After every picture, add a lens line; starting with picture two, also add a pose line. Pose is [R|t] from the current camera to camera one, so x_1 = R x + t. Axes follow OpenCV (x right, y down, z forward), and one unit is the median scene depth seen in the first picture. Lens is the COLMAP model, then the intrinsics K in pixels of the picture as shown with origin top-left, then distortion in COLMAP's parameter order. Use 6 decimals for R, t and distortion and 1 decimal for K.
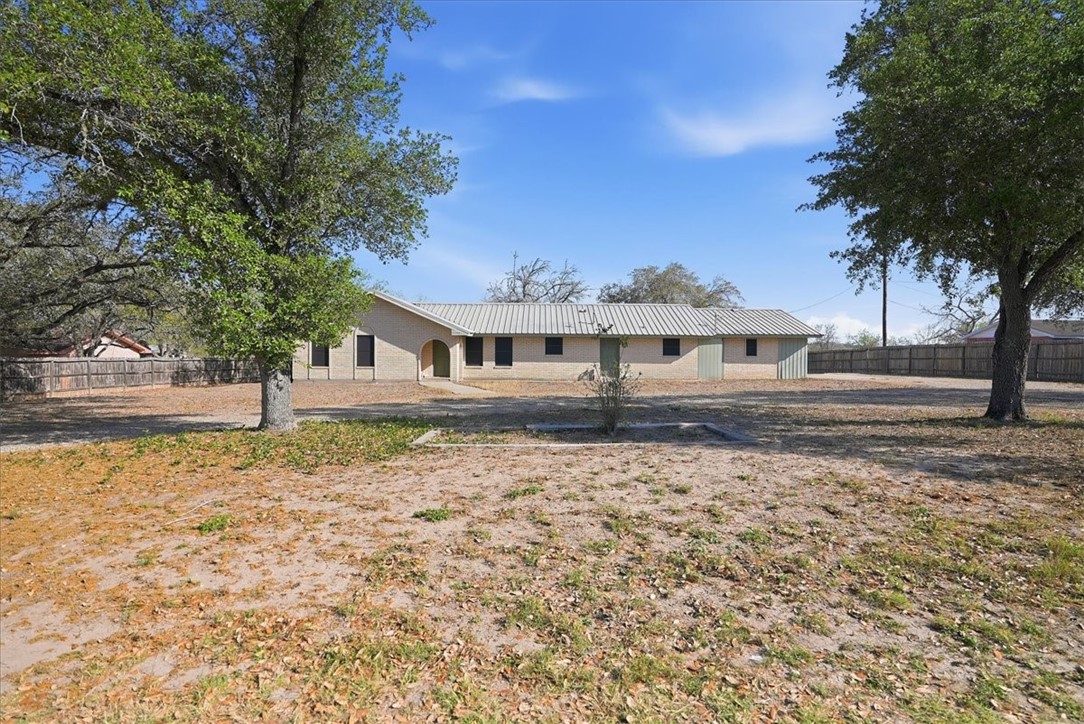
lens RADIAL K [[508.1, 0, 545.6], [0, 508.1, 355.3], [0, 0, 1]] dist [-0.074794, 0.028460]
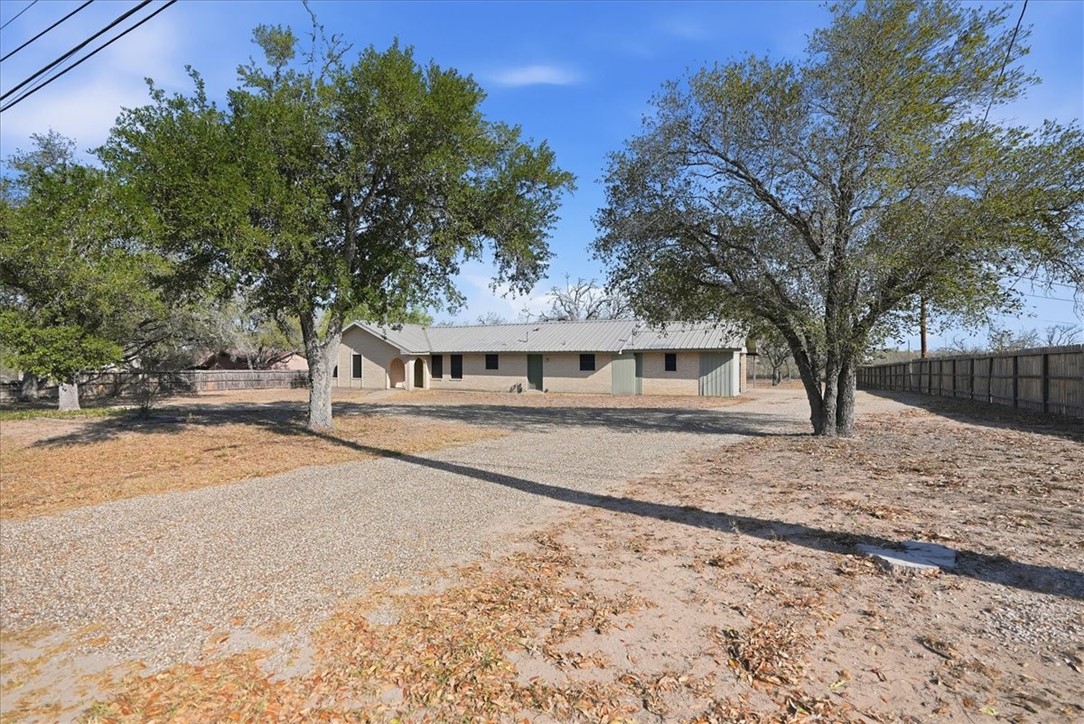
lens RADIAL K [[508.1, 0, 545.6], [0, 508.1, 355.3], [0, 0, 1]] dist [-0.074794, 0.028460]
pose [[0.898876, -0.008813, -0.438115, 0.631970], [-0.000251, 0.999787, -0.020627, -0.009238], [0.438203, 0.018651, 0.898682, 0.015600]]
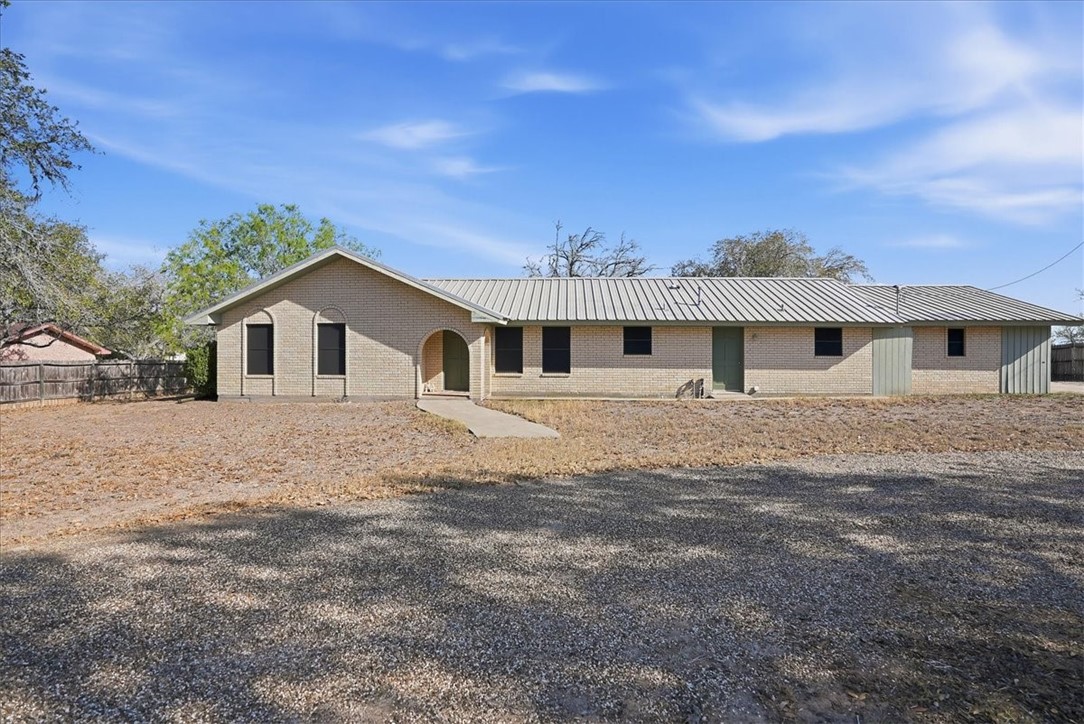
lens RADIAL K [[508.1, 0, 545.6], [0, 508.1, 355.3], [0, 0, 1]] dist [-0.074794, 0.028460]
pose [[0.998570, -0.003161, -0.053362, -0.062121], [0.003047, 0.999993, -0.002230, 0.000563], [0.053368, 0.002064, 0.998573, 0.379846]]
